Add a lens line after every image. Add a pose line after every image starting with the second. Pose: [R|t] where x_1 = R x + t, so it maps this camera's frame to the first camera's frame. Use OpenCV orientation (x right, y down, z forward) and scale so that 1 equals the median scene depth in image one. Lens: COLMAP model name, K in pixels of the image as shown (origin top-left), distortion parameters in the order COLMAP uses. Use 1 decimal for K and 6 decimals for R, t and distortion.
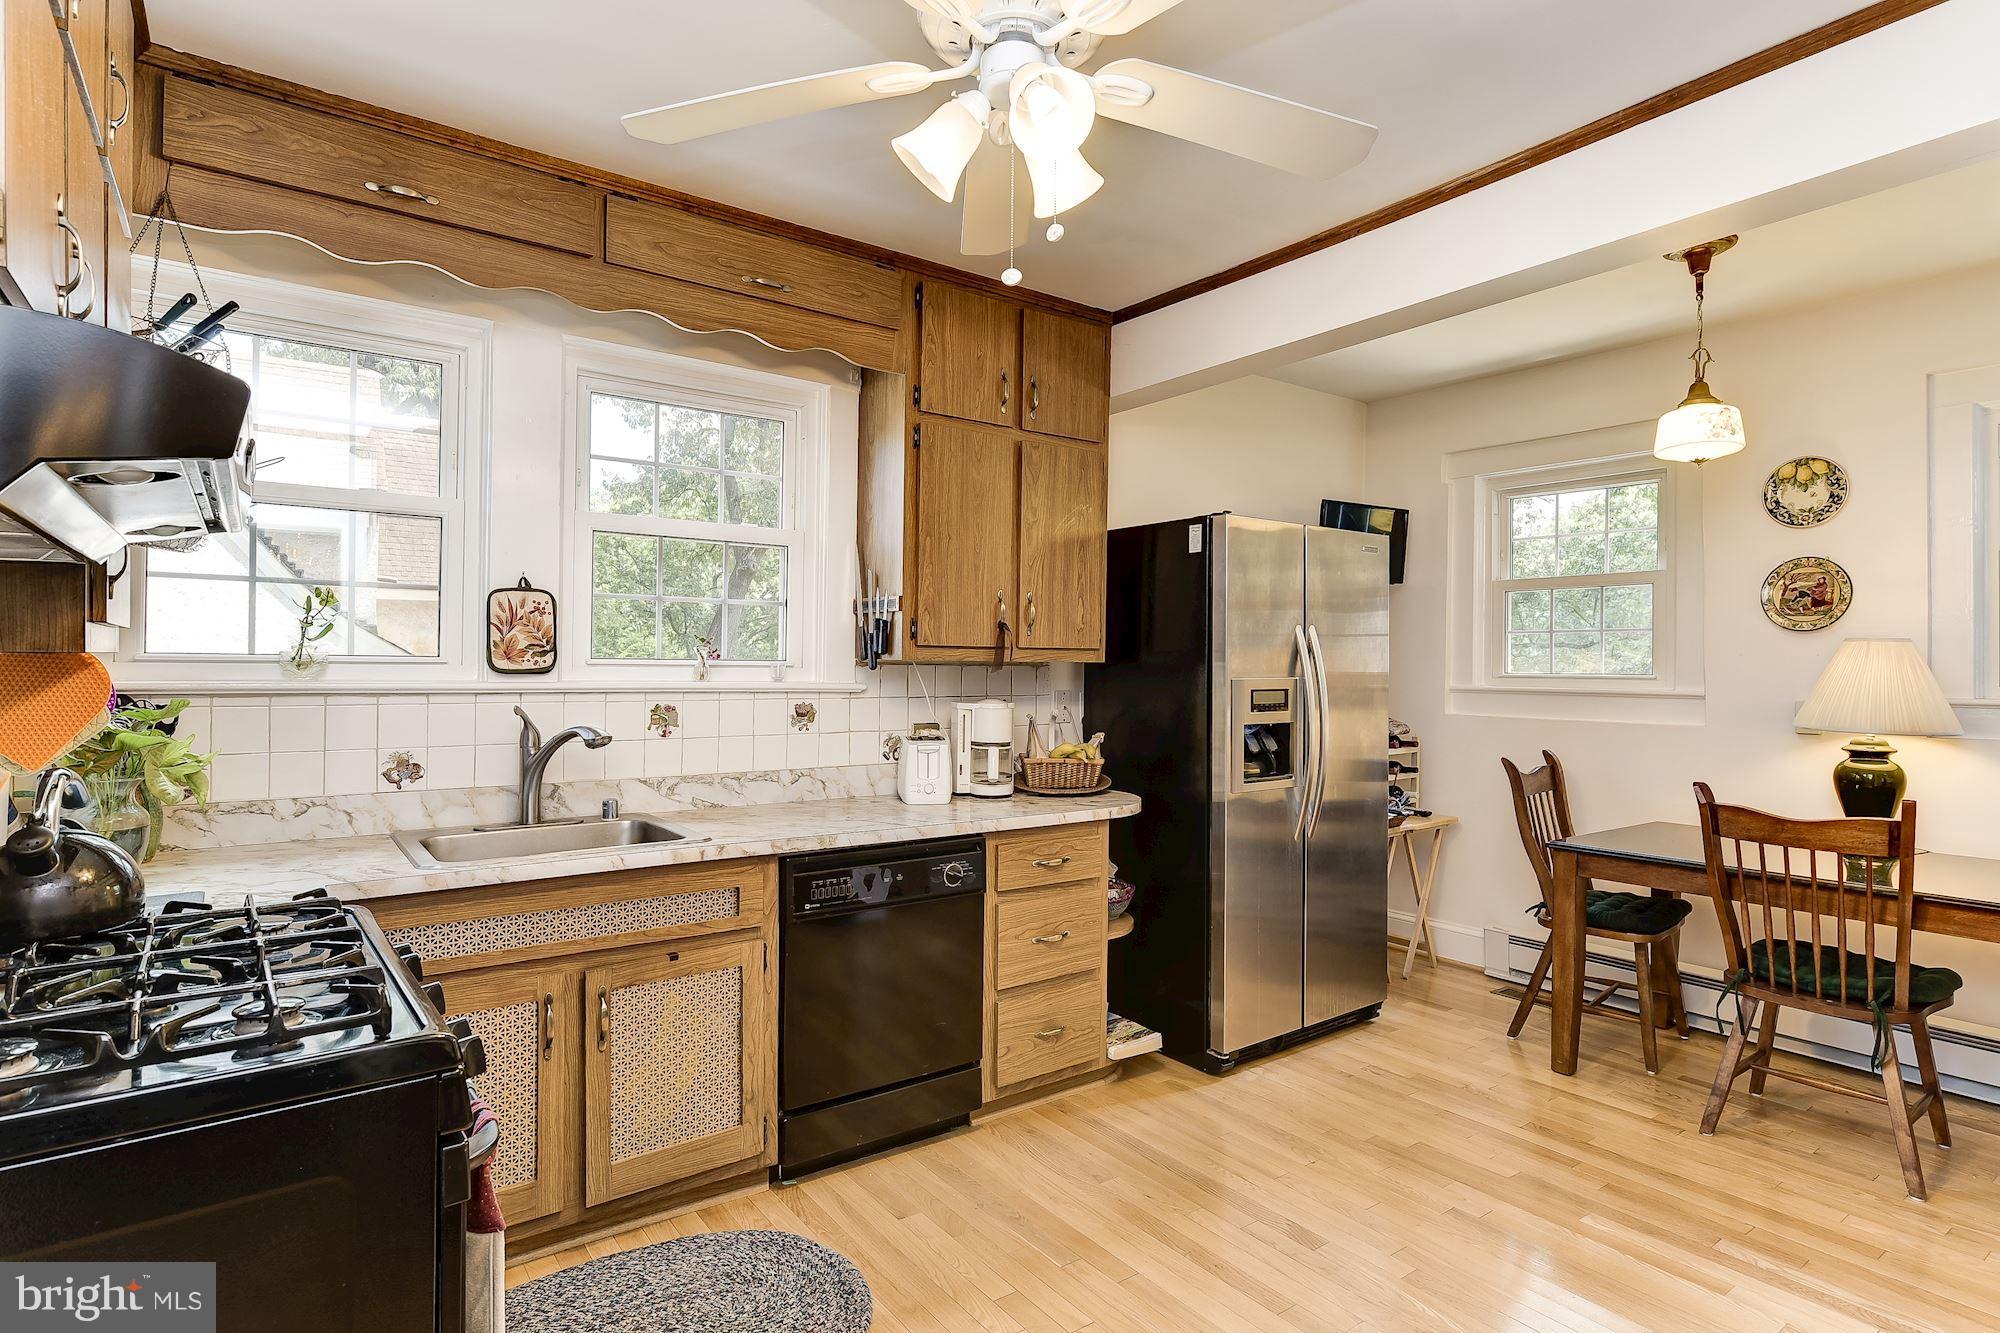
lens RADIAL K [[1007.2, 0, 995.0], [0, 1007.2, 662.4], [0, 0, 1]] dist [0.000305, 0.000321]
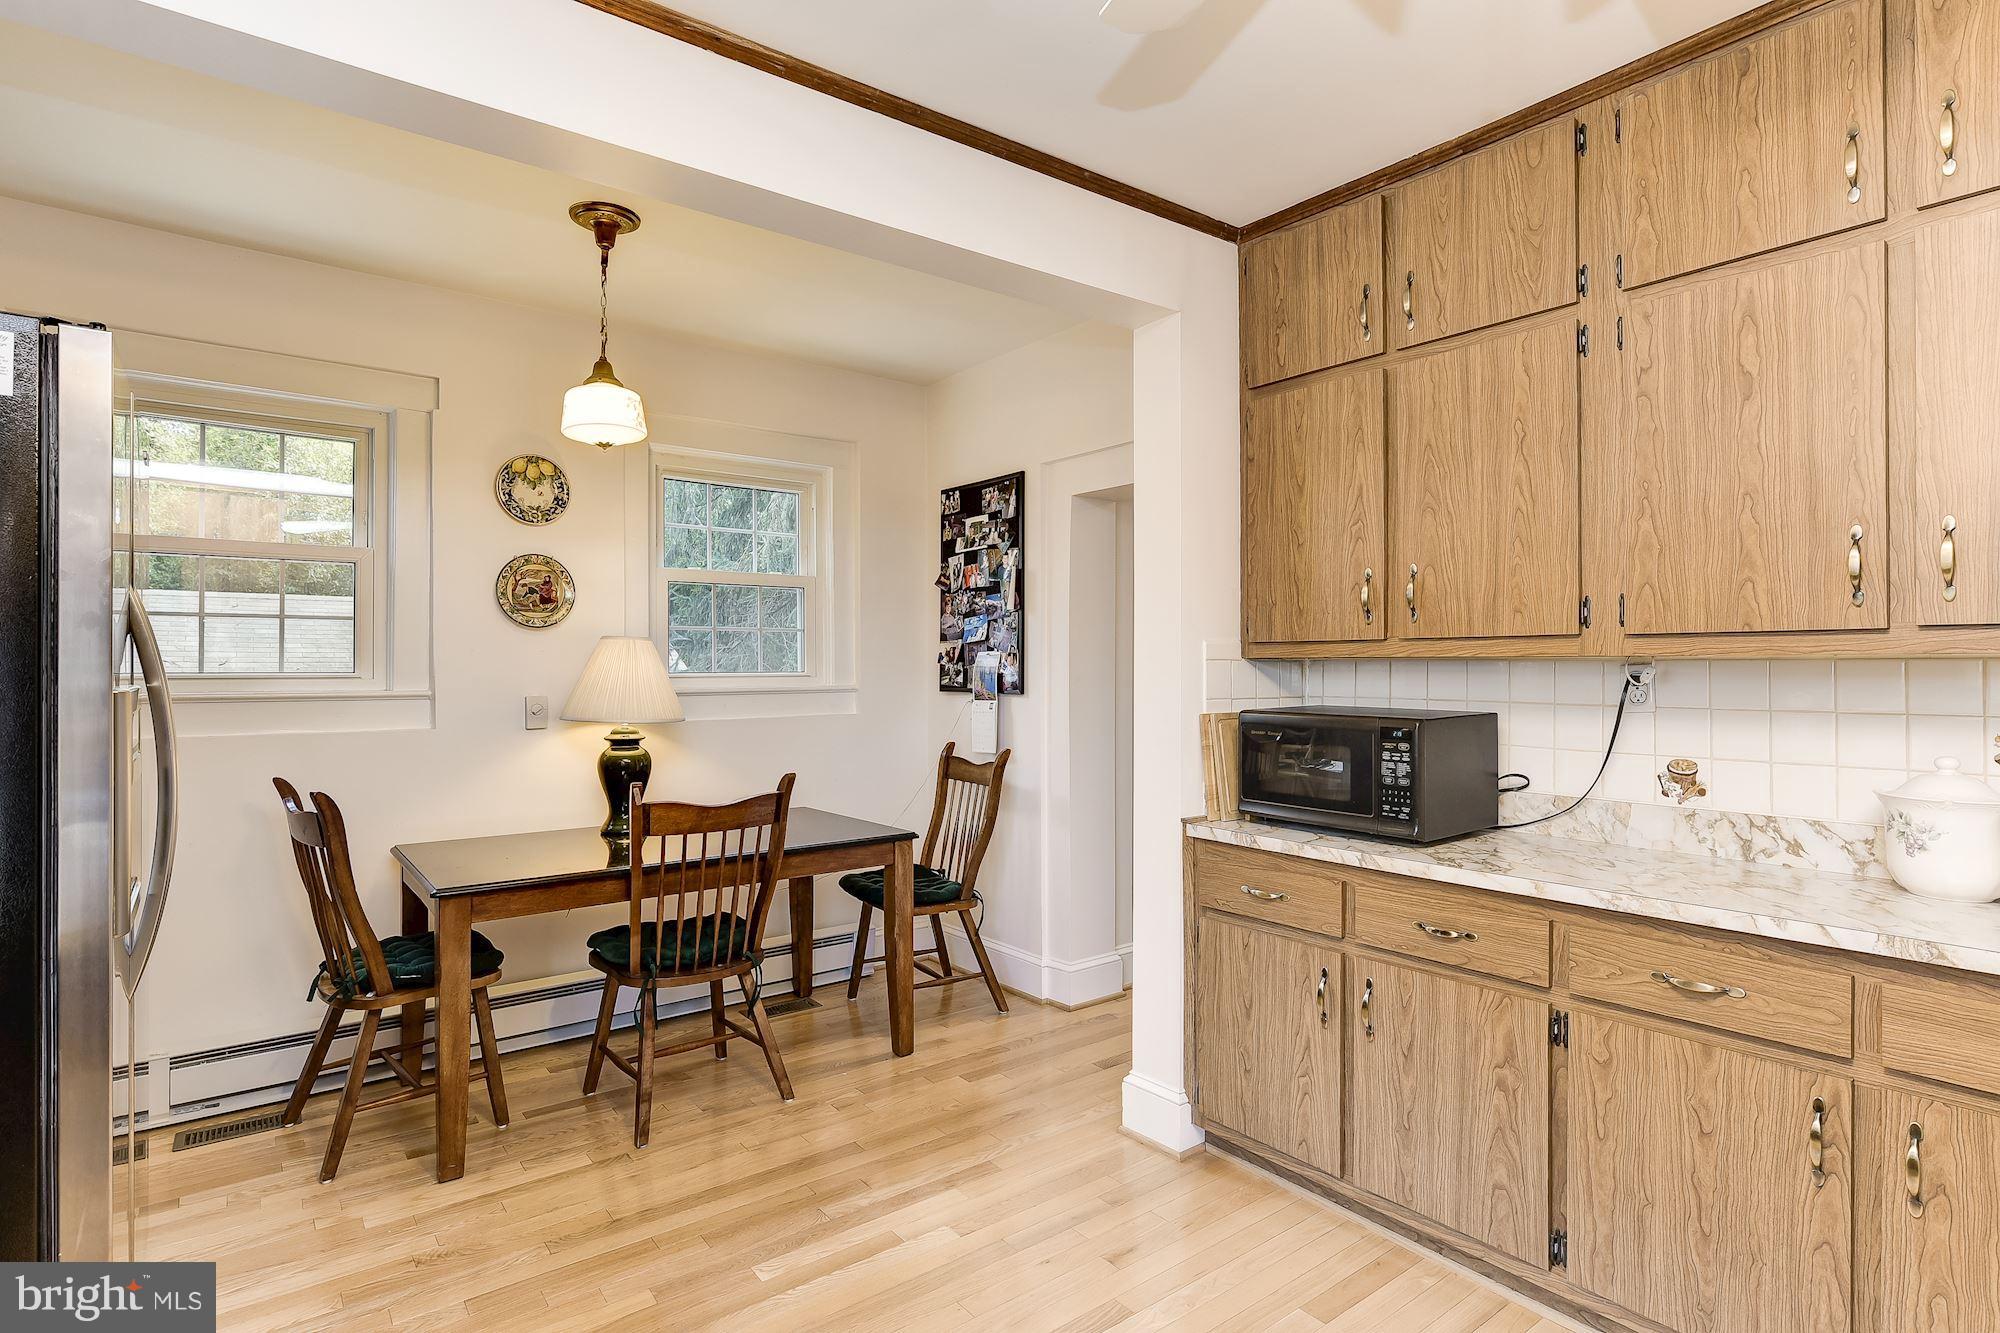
lens RADIAL K [[1007.2, 0, 1000.4], [0, 1007.2, 665.8], [0, 0, 1]] dist [0.000305, 0.000321]
pose [[-0.018783, -0.006313, 0.999804, -0.237611], [-0.002183, 0.999978, 0.006273, 0.000163], [-0.999821, -0.002064, -0.018797, 0.603716]]
